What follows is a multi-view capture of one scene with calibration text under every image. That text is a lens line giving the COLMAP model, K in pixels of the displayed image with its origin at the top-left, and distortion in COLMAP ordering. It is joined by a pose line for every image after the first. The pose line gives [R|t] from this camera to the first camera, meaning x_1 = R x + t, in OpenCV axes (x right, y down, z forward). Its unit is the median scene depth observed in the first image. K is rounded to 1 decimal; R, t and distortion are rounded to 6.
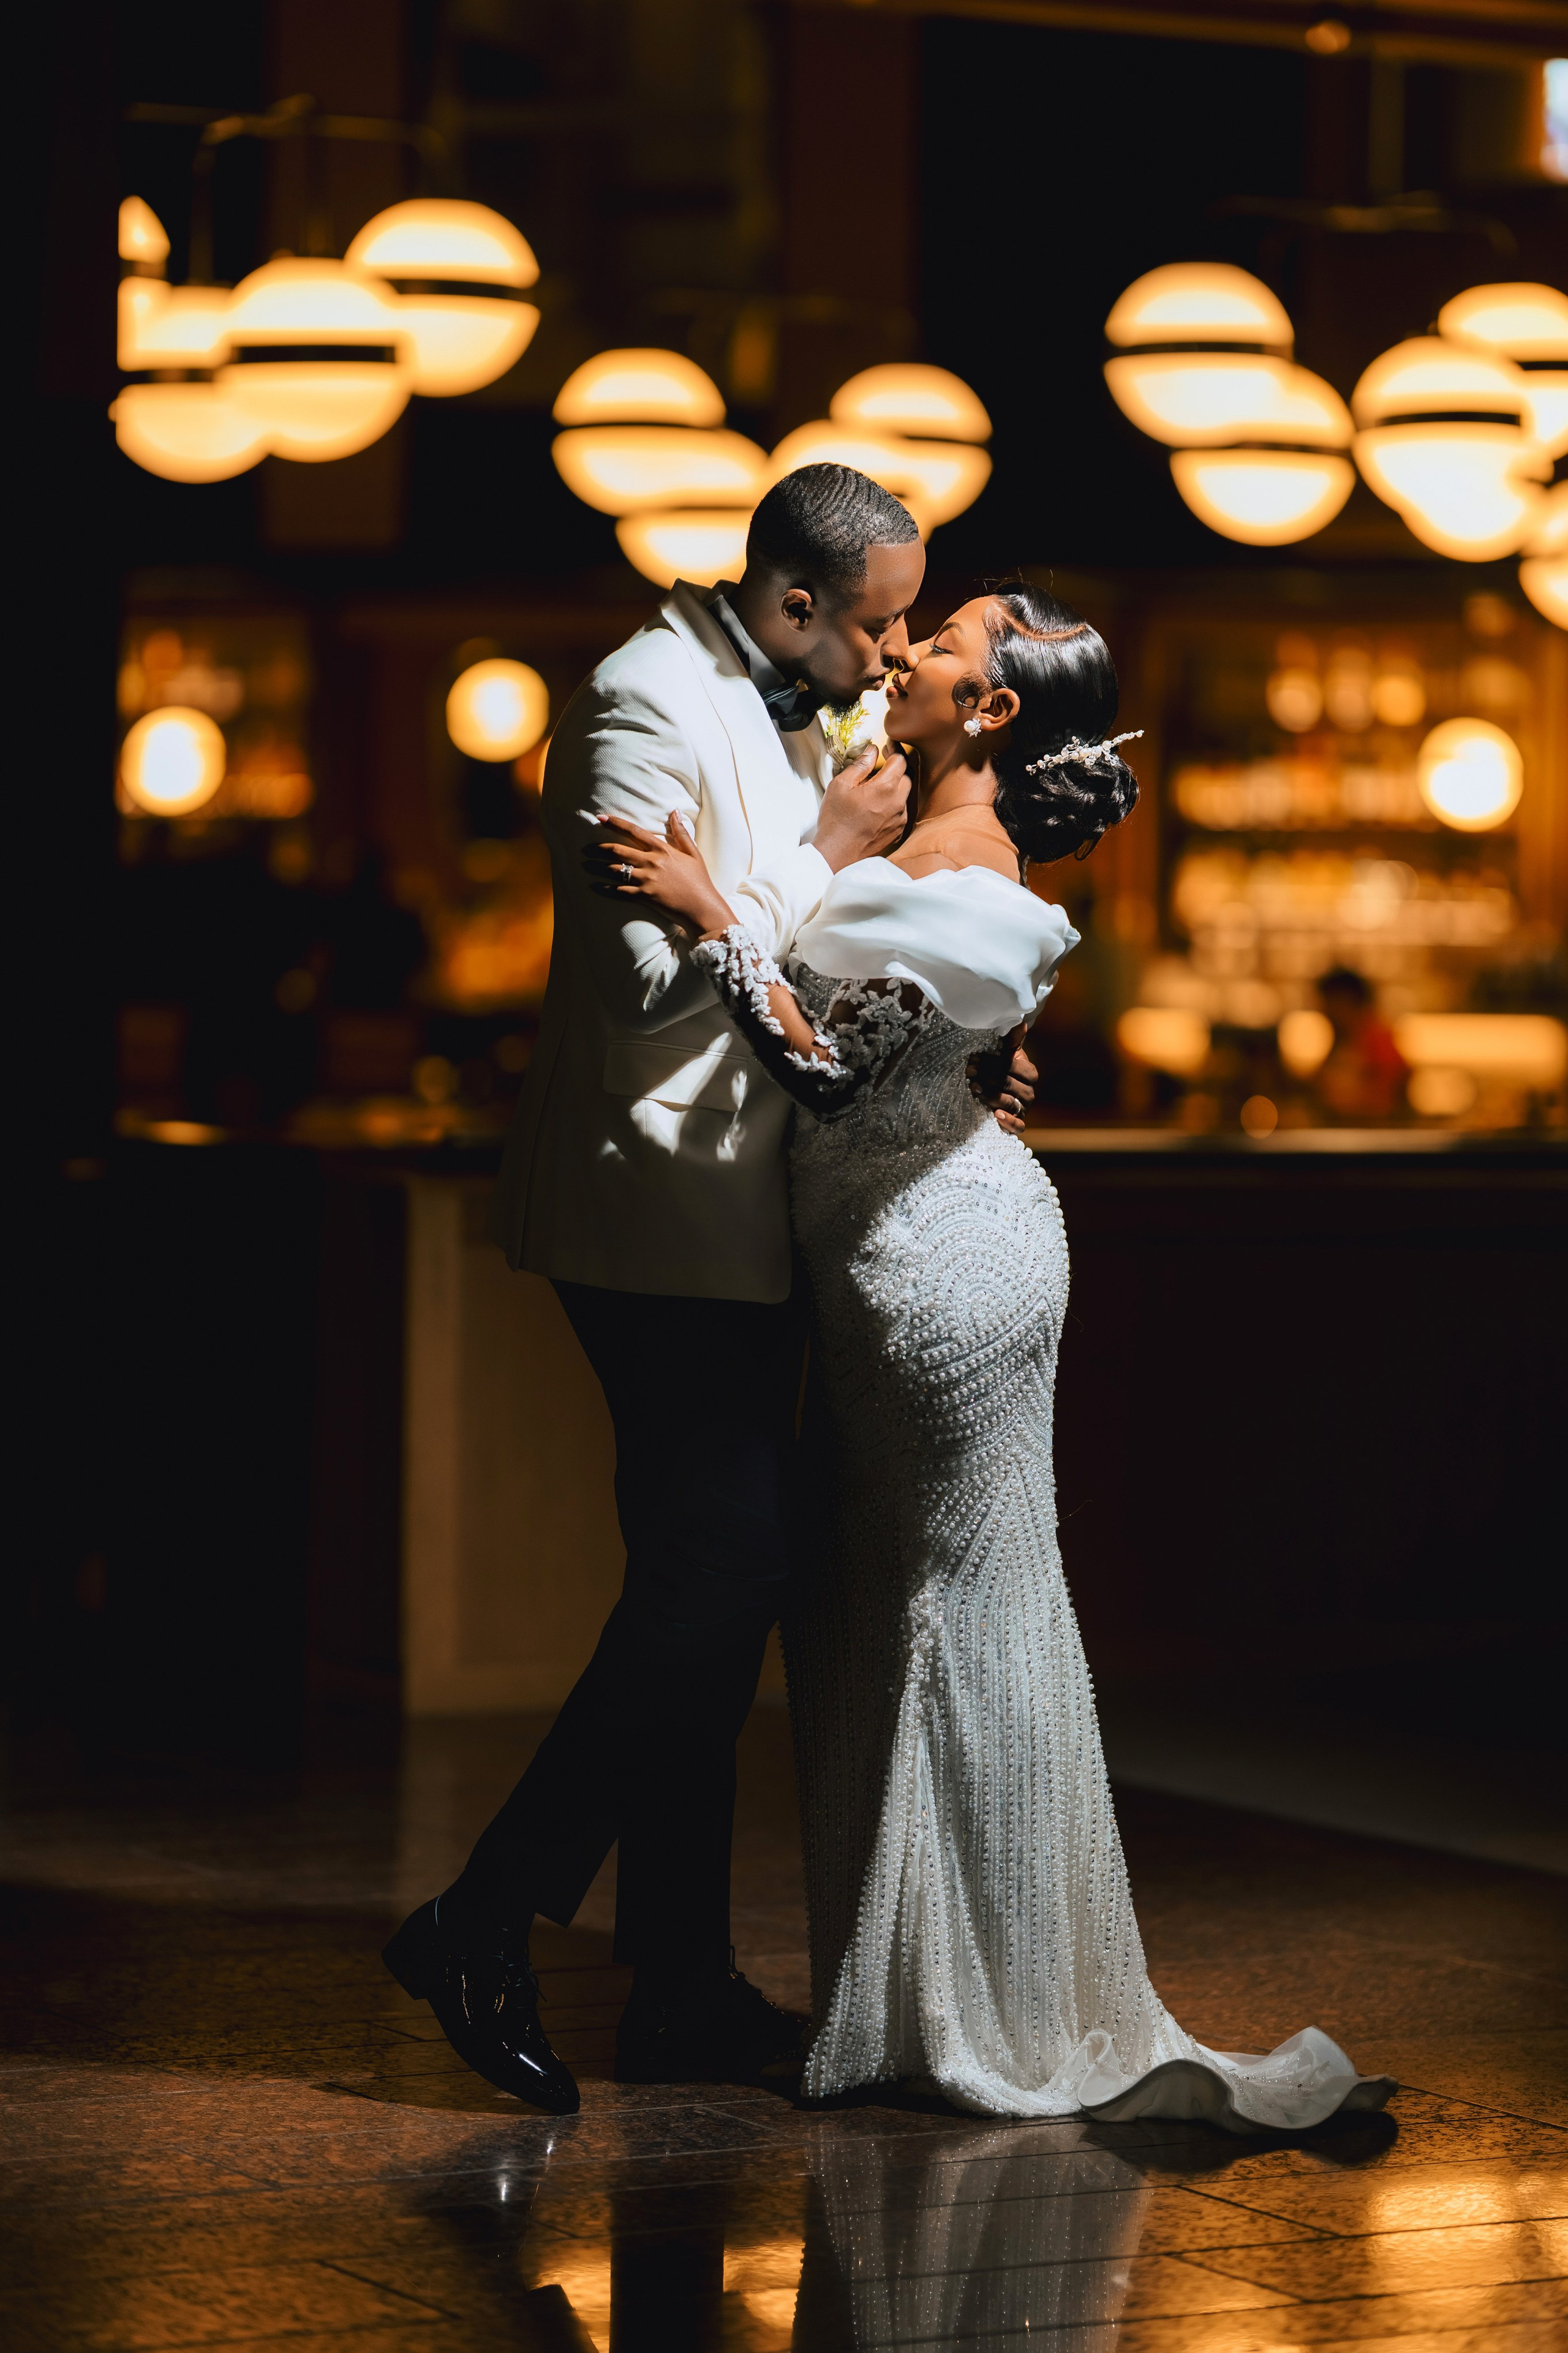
lens RADIAL K [[7252.3, 0, 783.9], [0, 7252.3, 1174.0], [0, 0, 1]] dist [0.120119, 0.000000]
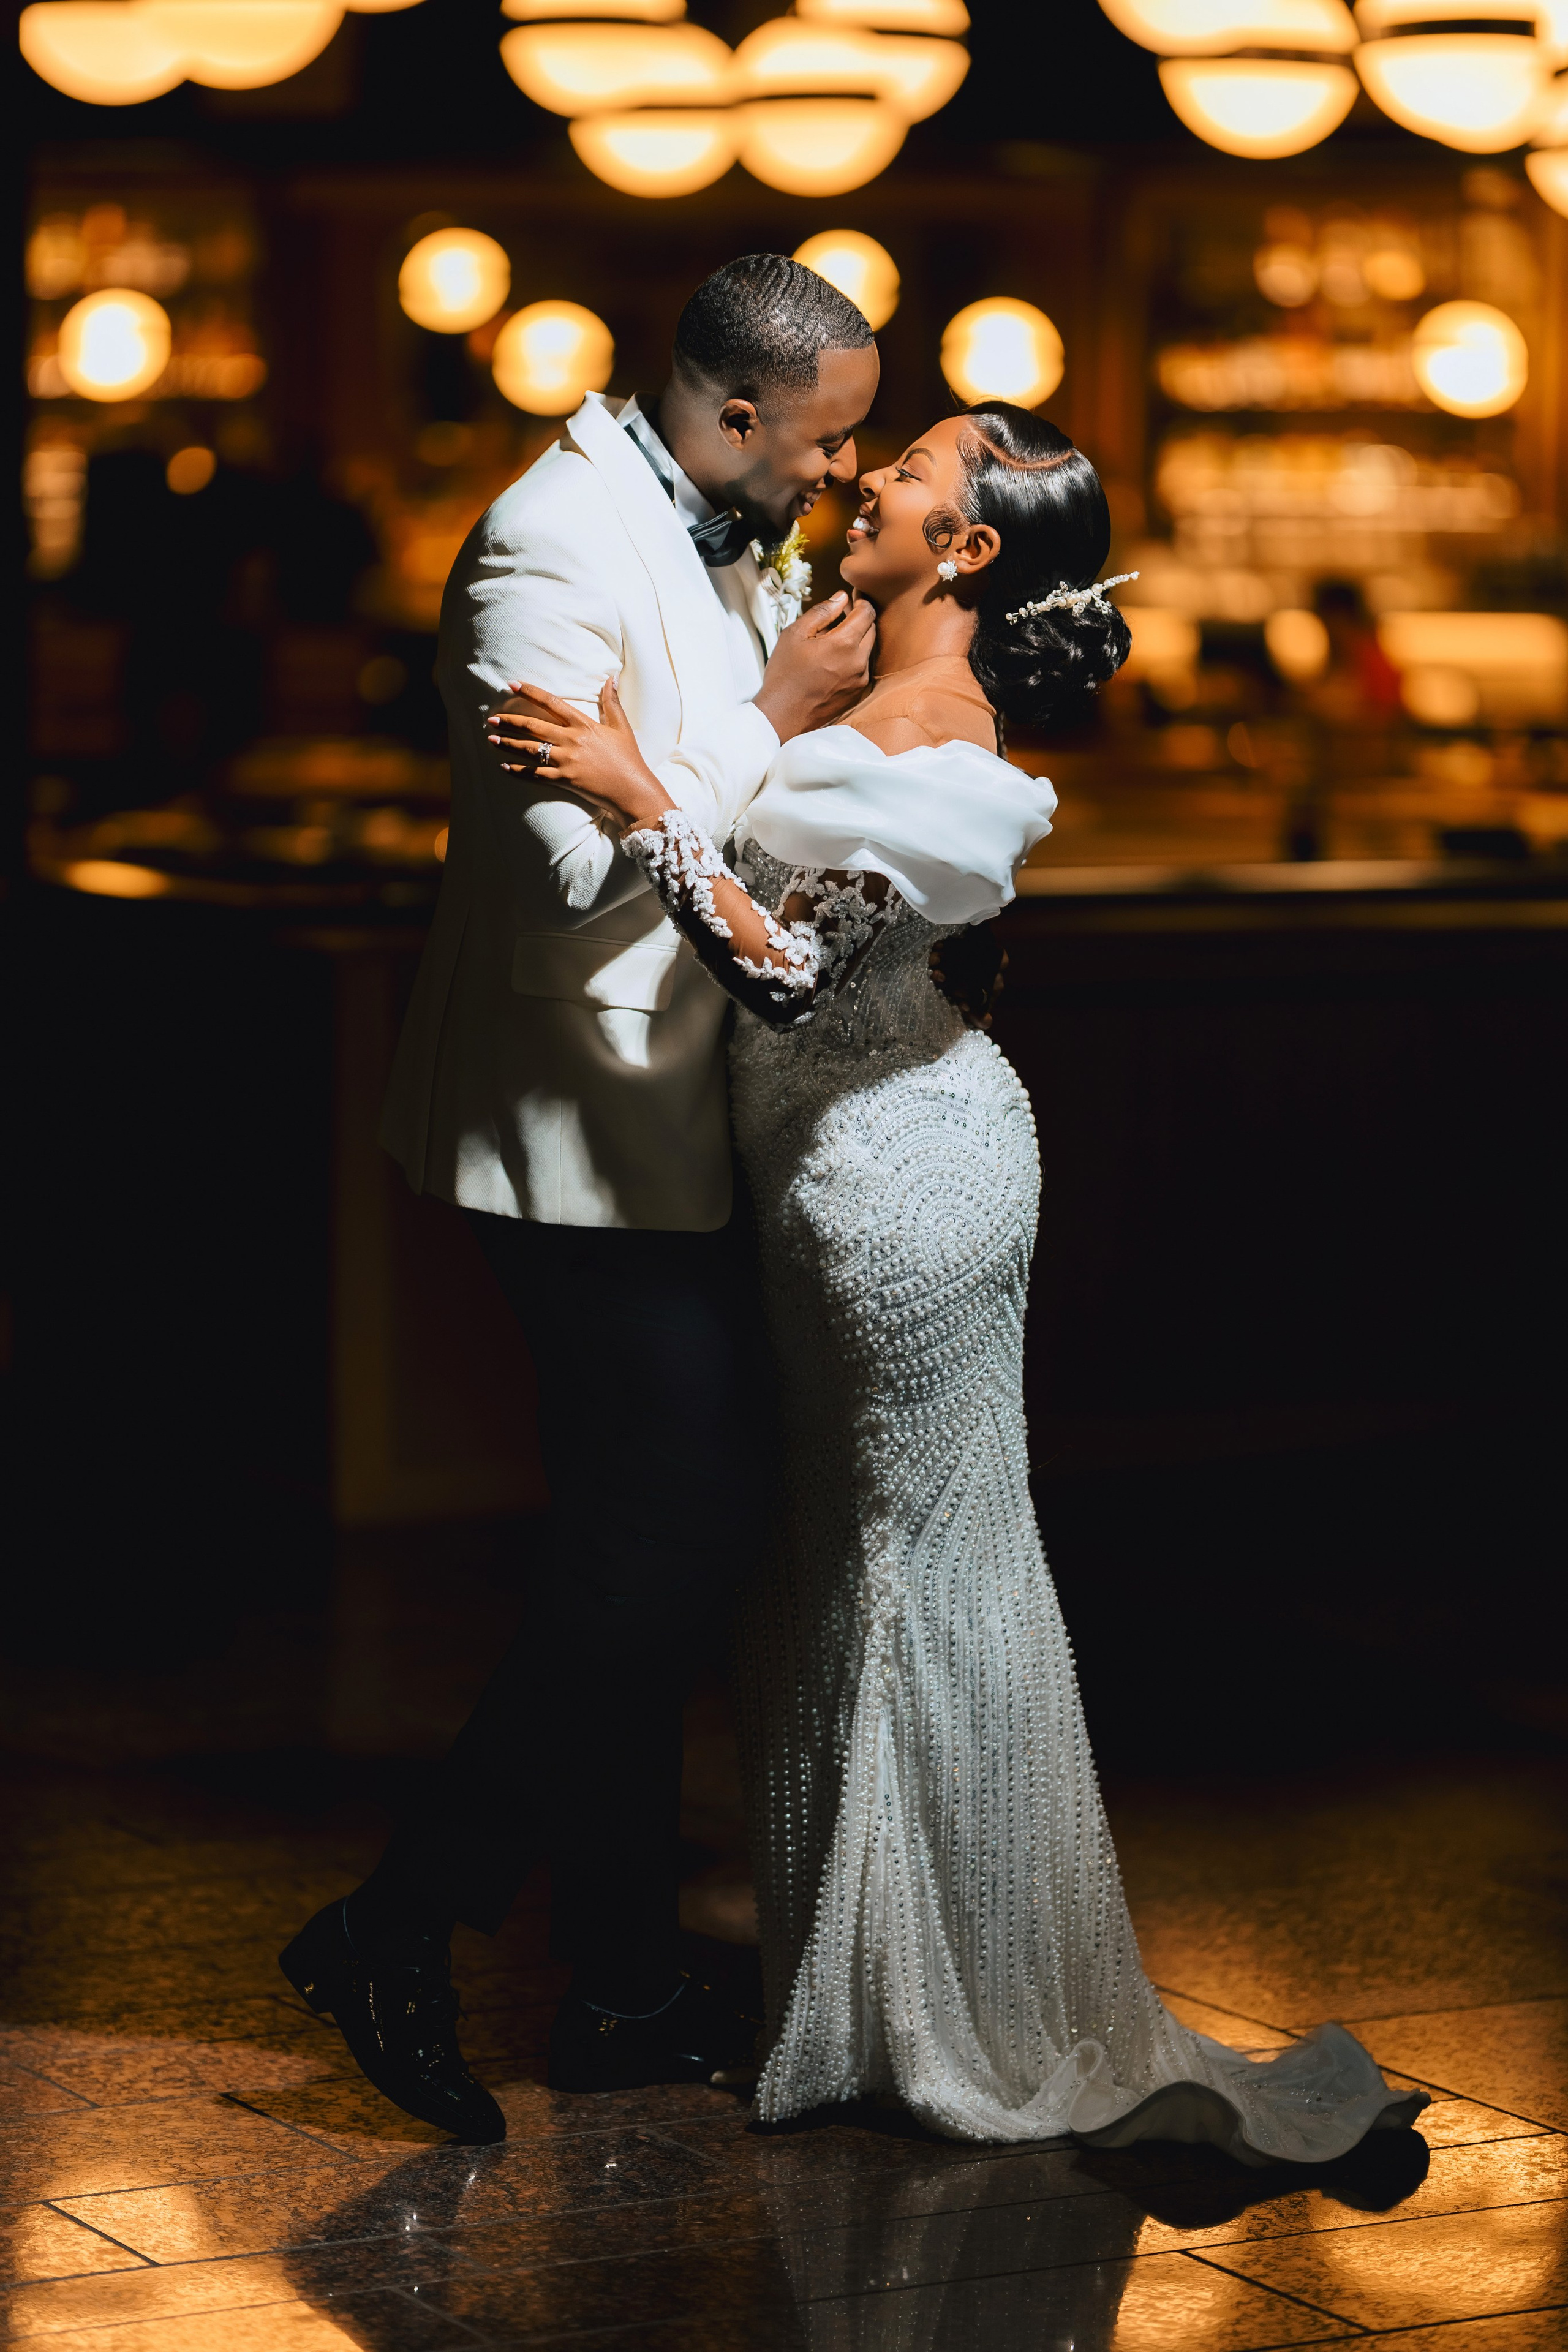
lens RADIAL K [[7249.8, 0, 784.9], [0, 7249.8, 1178.2], [0, 0, 1]] dist [0.120119, 0.000000]
pose [[0.999679, -0.018091, 0.017743, -0.007832], [0.017687, 0.999586, 0.022672, -0.008471], [-0.018145, -0.022351, 0.999585, 0.125587]]
